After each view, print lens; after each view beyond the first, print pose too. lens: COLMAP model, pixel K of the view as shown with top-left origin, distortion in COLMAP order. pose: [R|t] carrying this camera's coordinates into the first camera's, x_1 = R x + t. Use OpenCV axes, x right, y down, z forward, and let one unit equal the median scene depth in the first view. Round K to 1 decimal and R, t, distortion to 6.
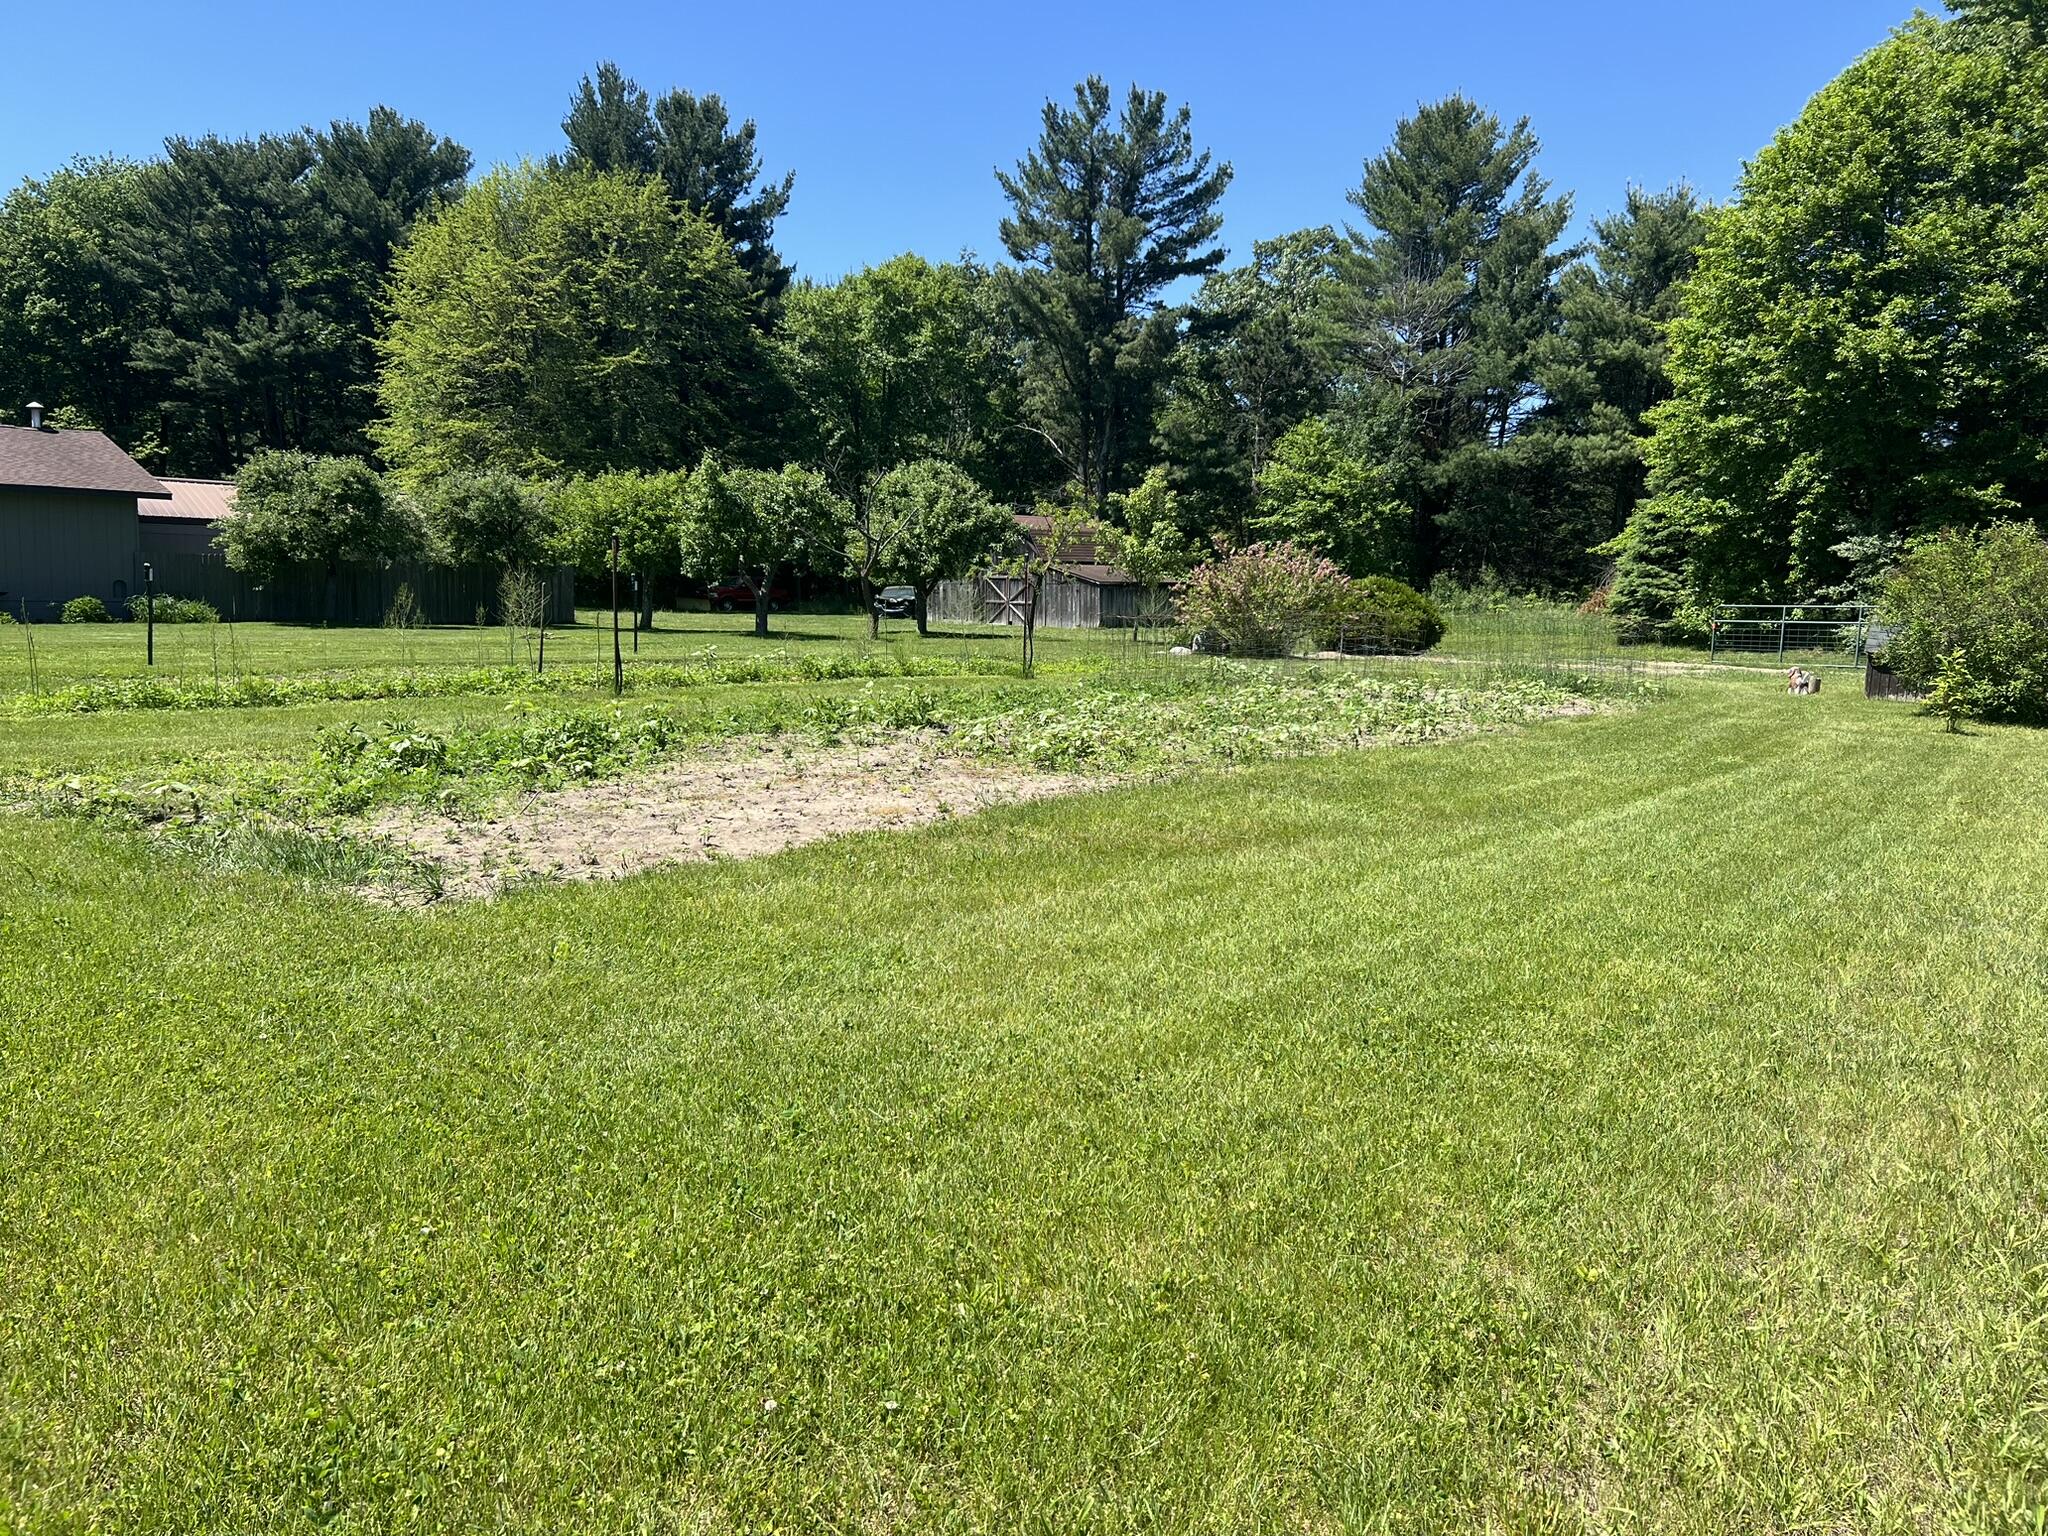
lens RADIAL K [[1530.4, 0, 1020.9], [0, 1530.4, 751.6], [0, 0, 1]] dist [0.027845, -0.021669]
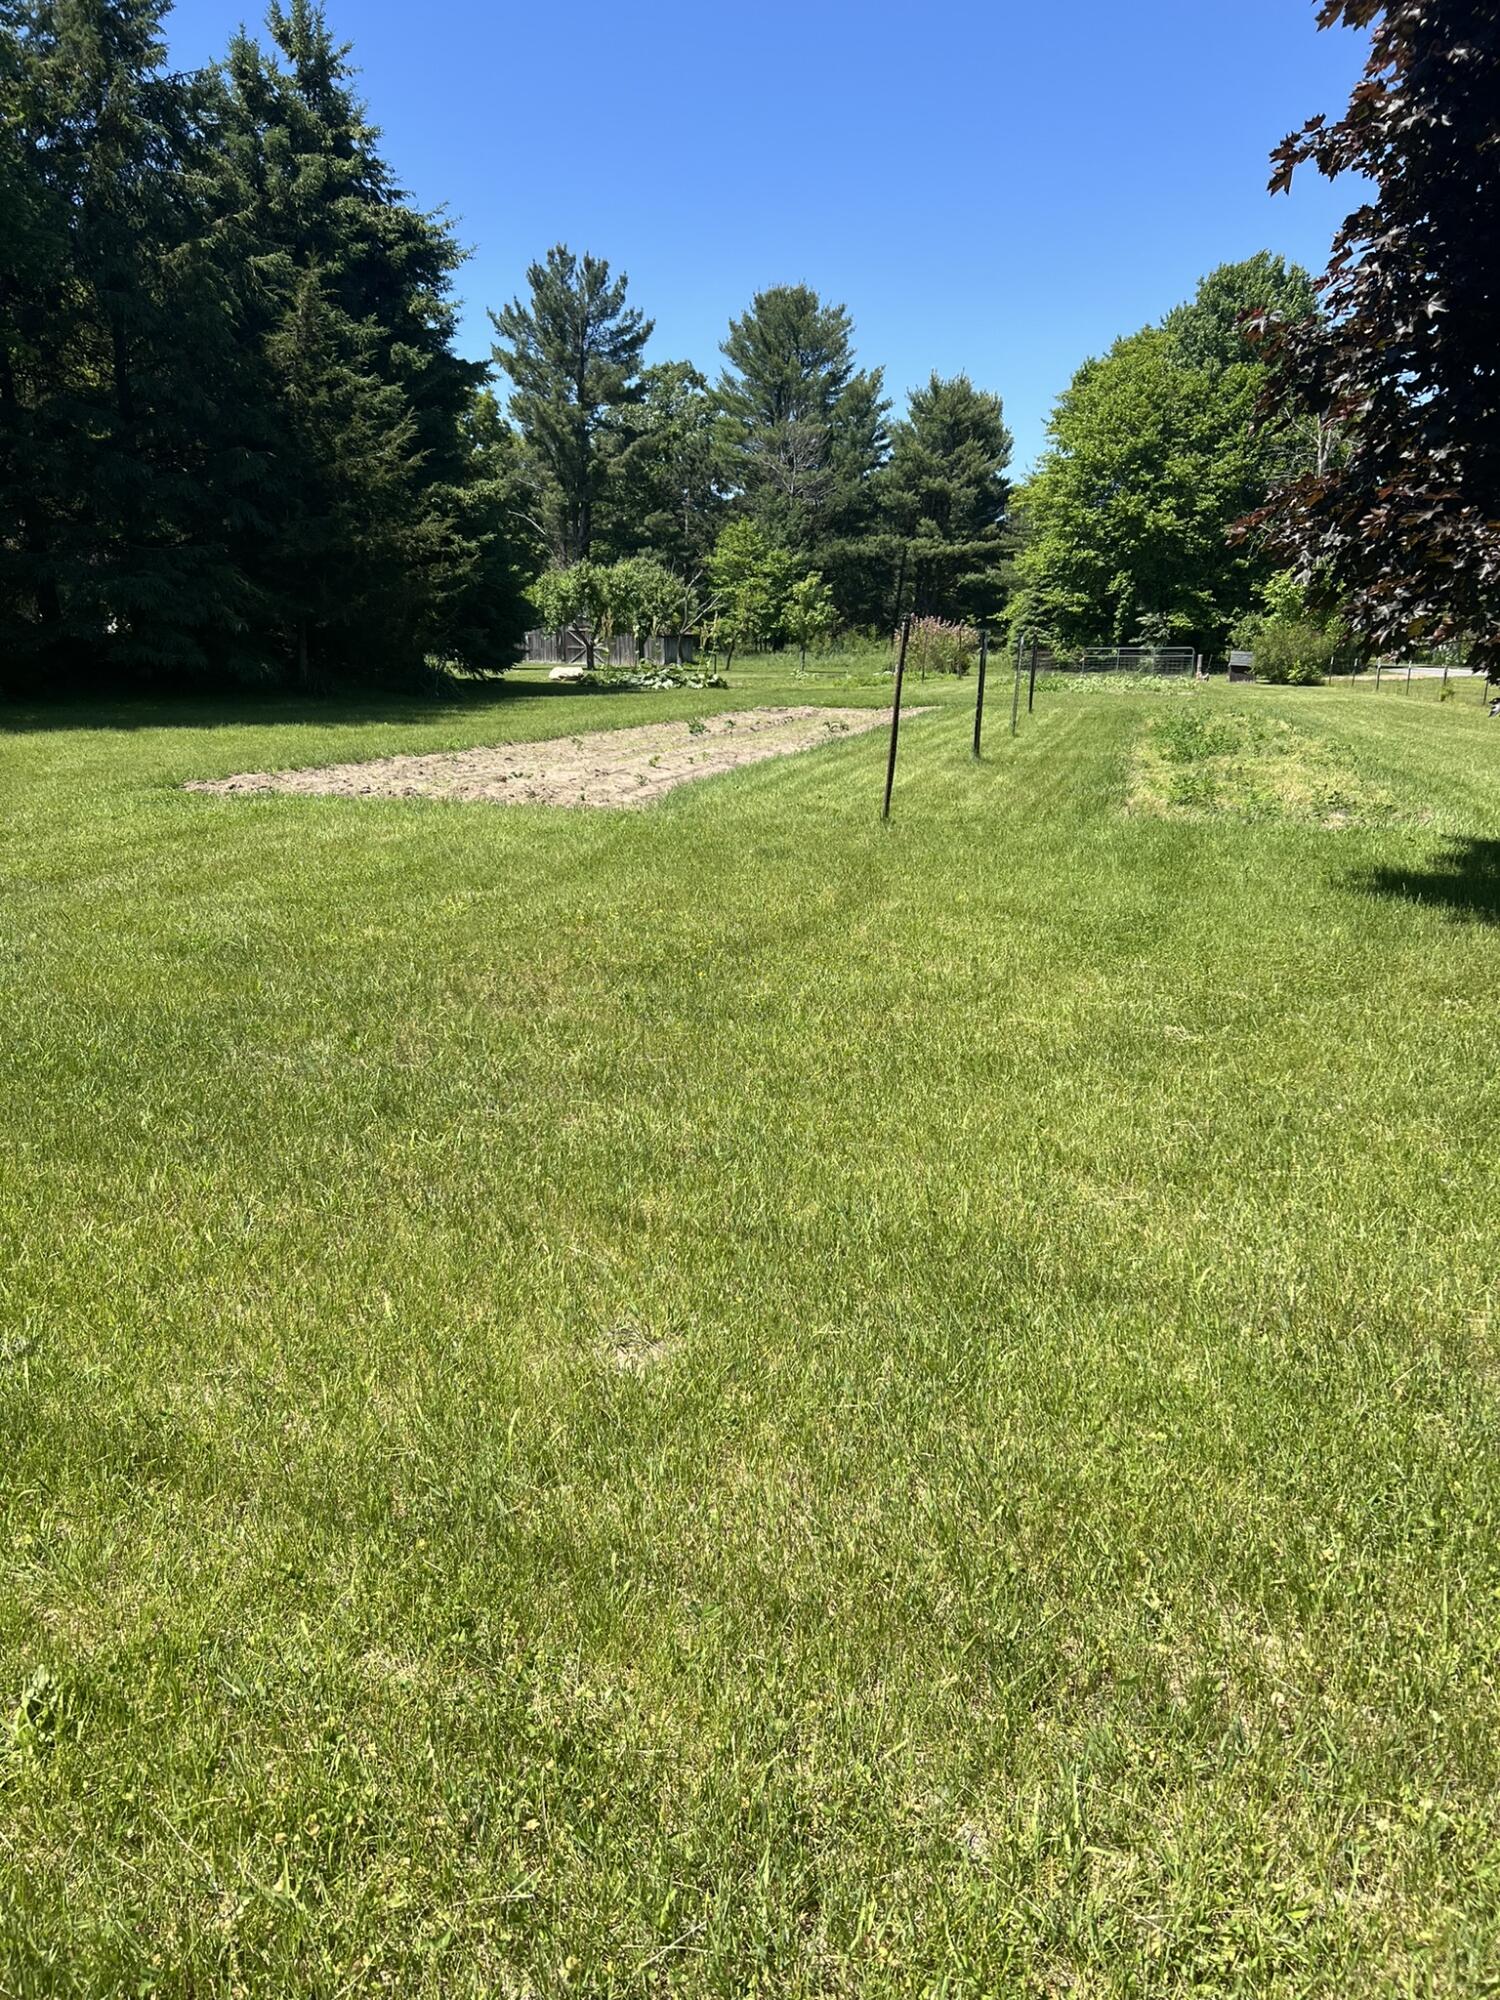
lens RADIAL K [[1494.5, 0, 741.5], [0, 1494.5, 1005.6], [0, 0, 1]] dist [0.027845, -0.021669]
pose [[0.911801, -0.099105, 0.398493, -0.720302], [0.043107, 0.988178, 0.147126, 0.054110], [-0.408363, -0.116972, 0.905294, -0.591714]]
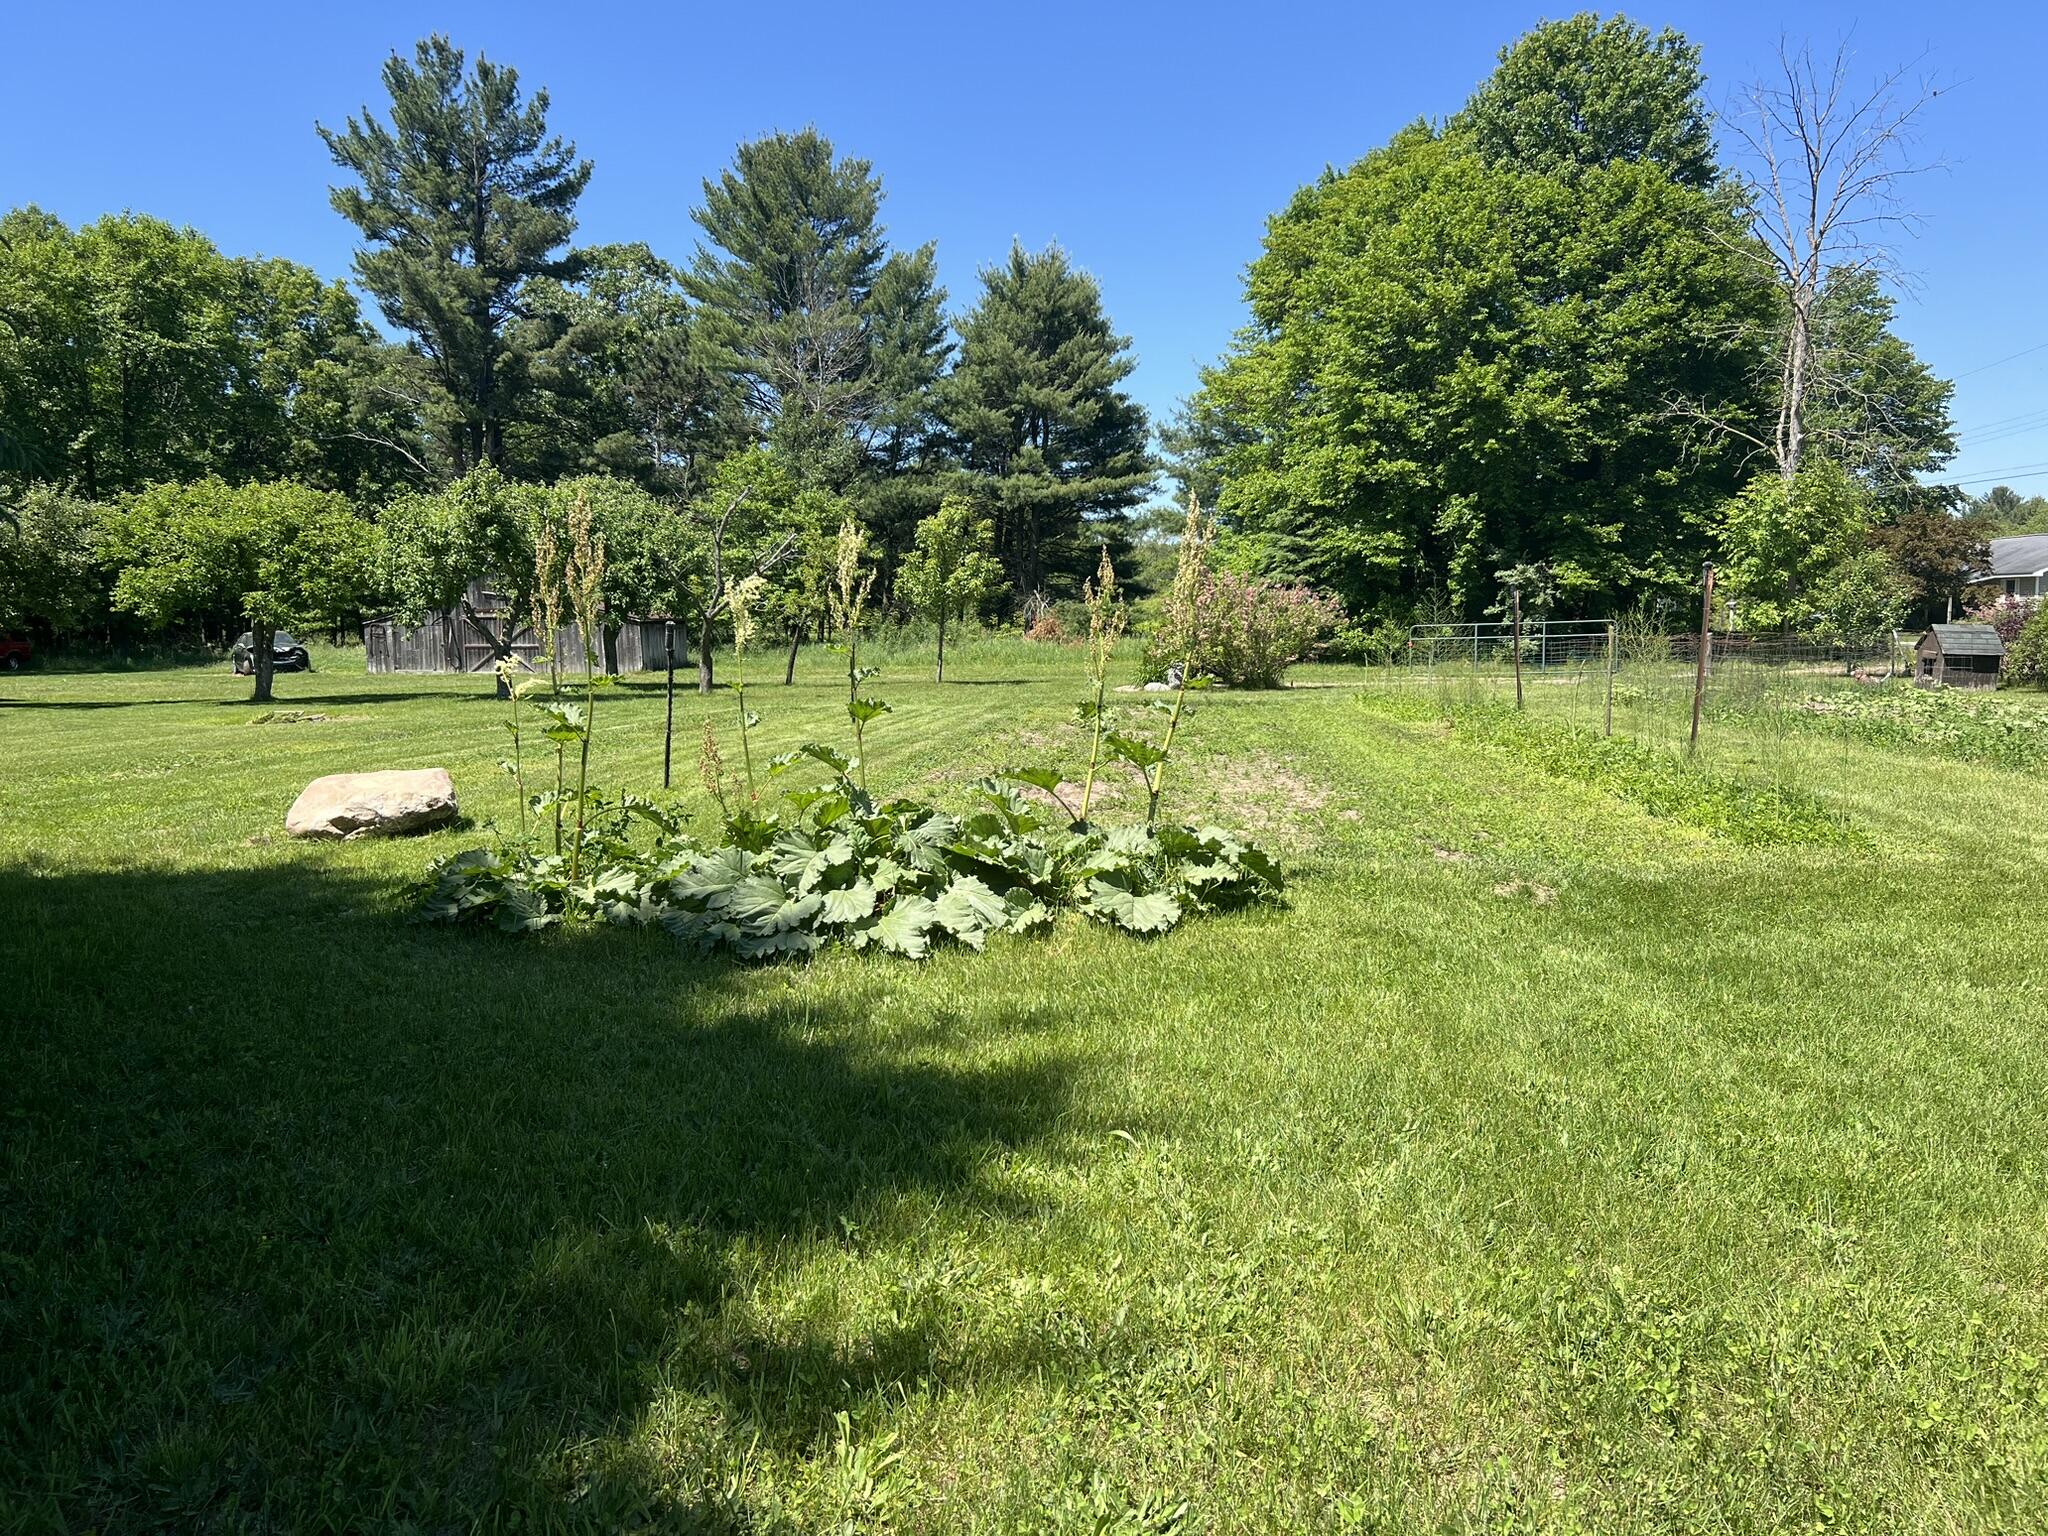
lens RADIAL K [[1530.4, 0, 1017.6], [0, 1530.4, 774.7], [0, 0, 1]] dist [0.027845, -0.021669]
pose [[0.801297, -0.084410, 0.592283, -0.433479], [0.088912, 0.995805, 0.021630, -0.032586], [-0.591624, 0.035329, 0.805440, 0.236119]]
